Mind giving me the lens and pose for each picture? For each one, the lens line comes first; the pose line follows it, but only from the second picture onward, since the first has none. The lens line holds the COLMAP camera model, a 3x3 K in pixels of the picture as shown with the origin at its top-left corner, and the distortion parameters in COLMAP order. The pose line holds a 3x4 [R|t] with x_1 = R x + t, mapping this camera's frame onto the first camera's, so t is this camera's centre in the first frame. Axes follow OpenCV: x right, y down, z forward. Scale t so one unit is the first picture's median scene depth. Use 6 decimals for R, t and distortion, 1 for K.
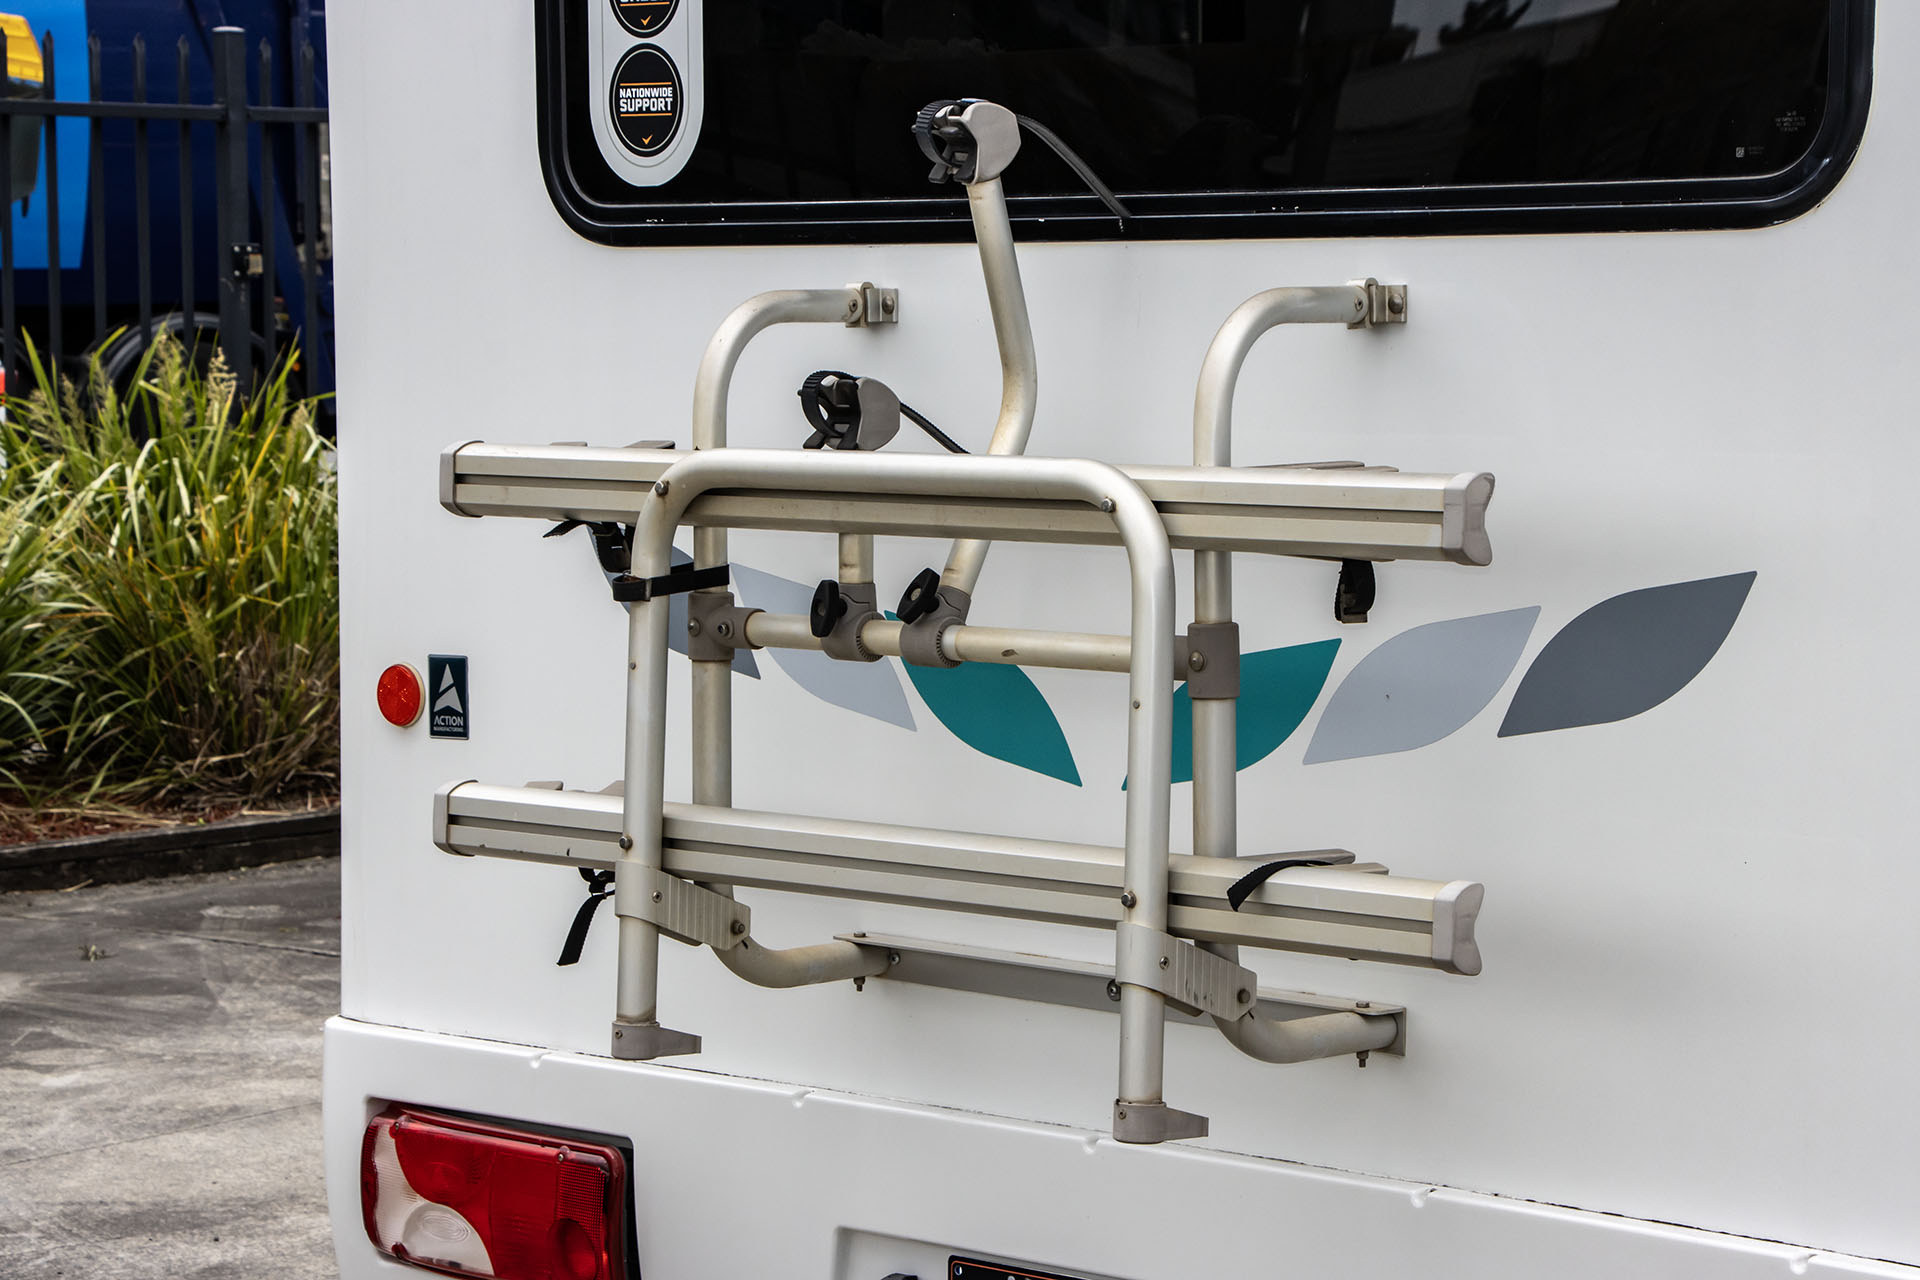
lens RADIAL K [[5075.6, 0, 960.0], [0, 5075.6, 640.0], [0, 0, 1]] dist [0.402708, 0.943306]
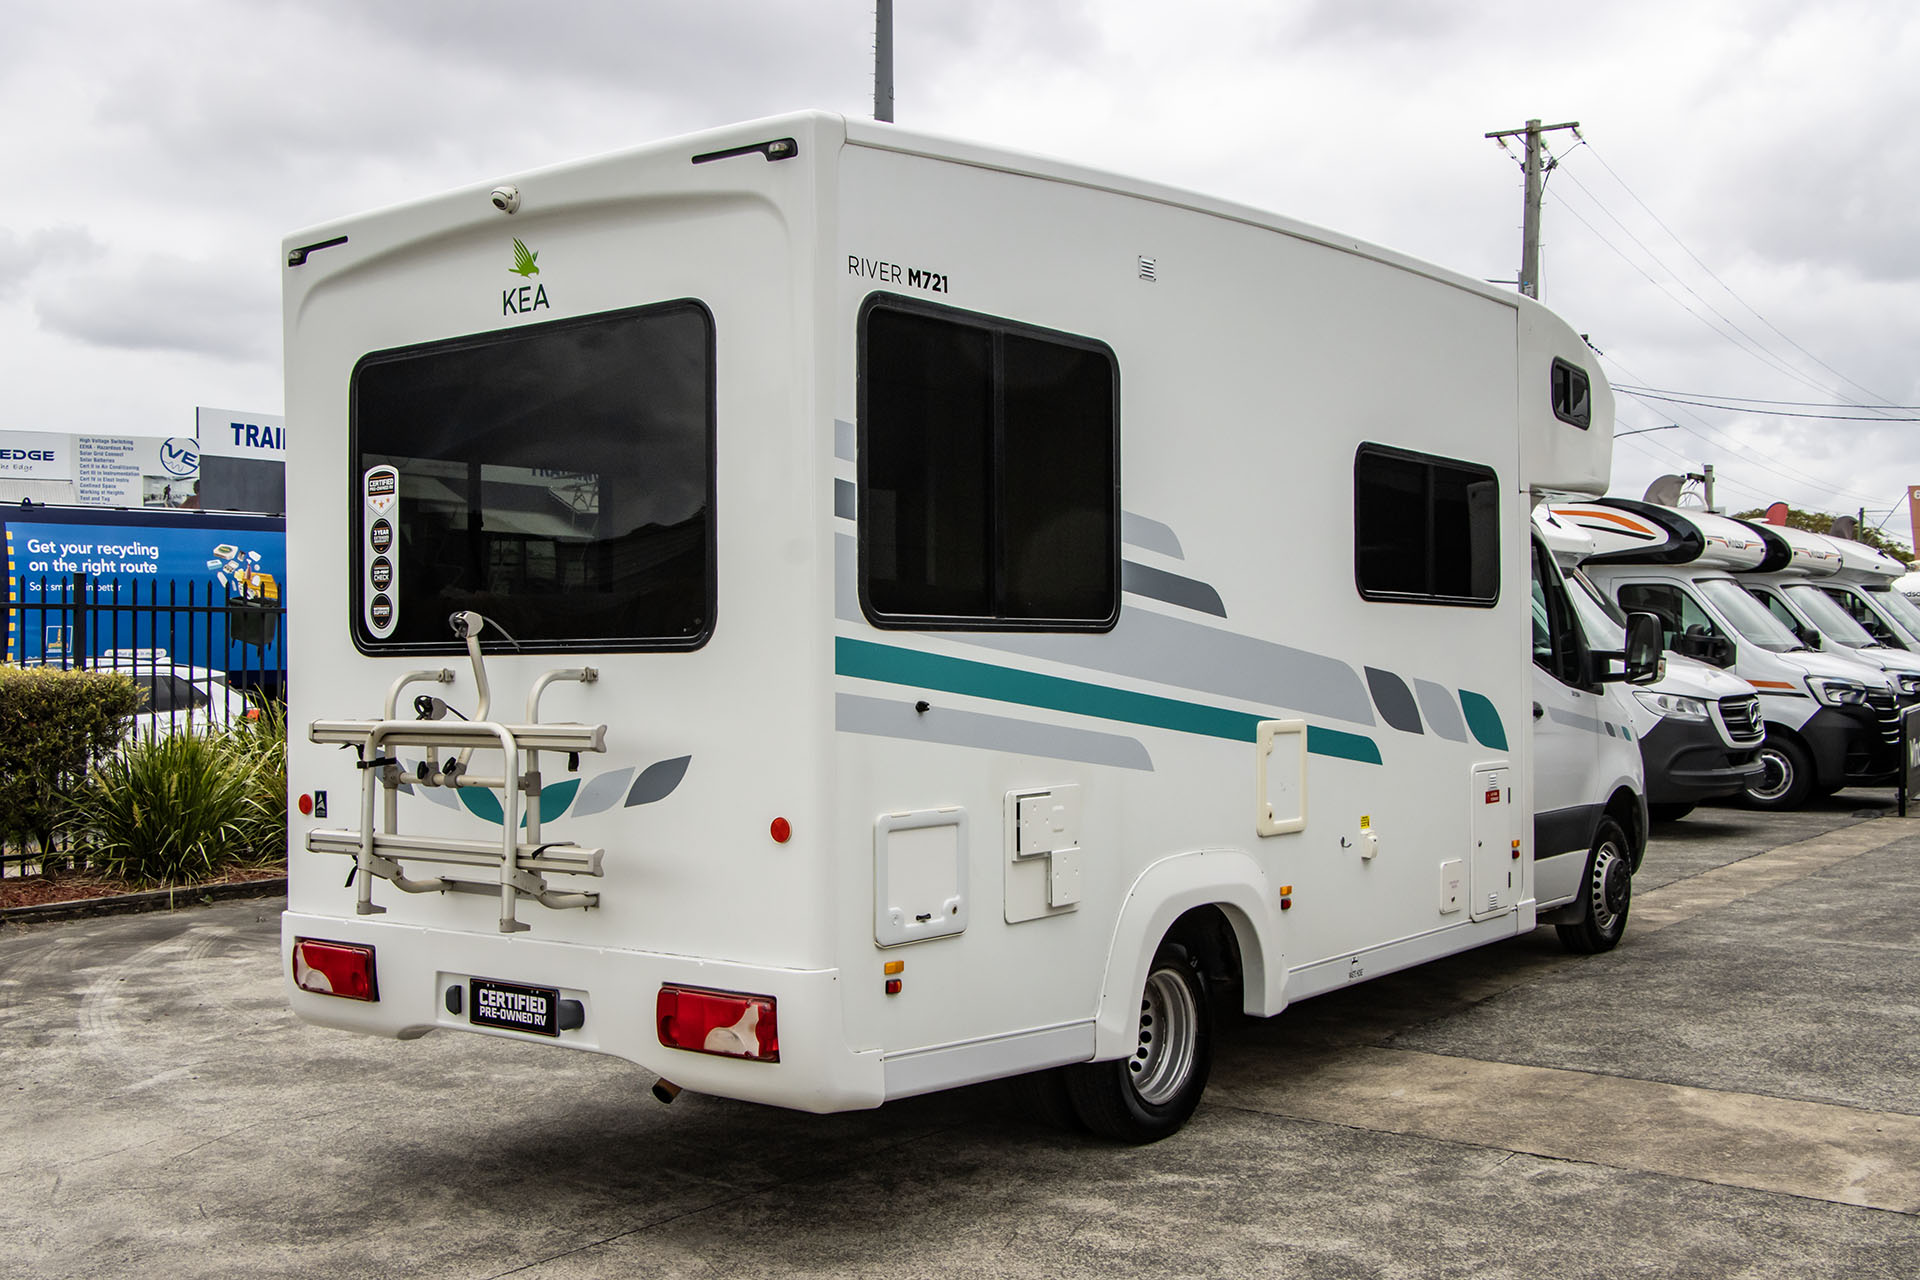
lens RADIAL K [[2075.8, 0, 927.0], [0, 2075.8, 643.8], [0, 0, 1]] dist [-0.109609, 0.237449]
pose [[0.993141, -0.000201, 0.116926, 0.132850], [0.010107, 0.996403, -0.084138, 0.026103], [-0.116489, 0.084742, 0.989570, -0.311986]]
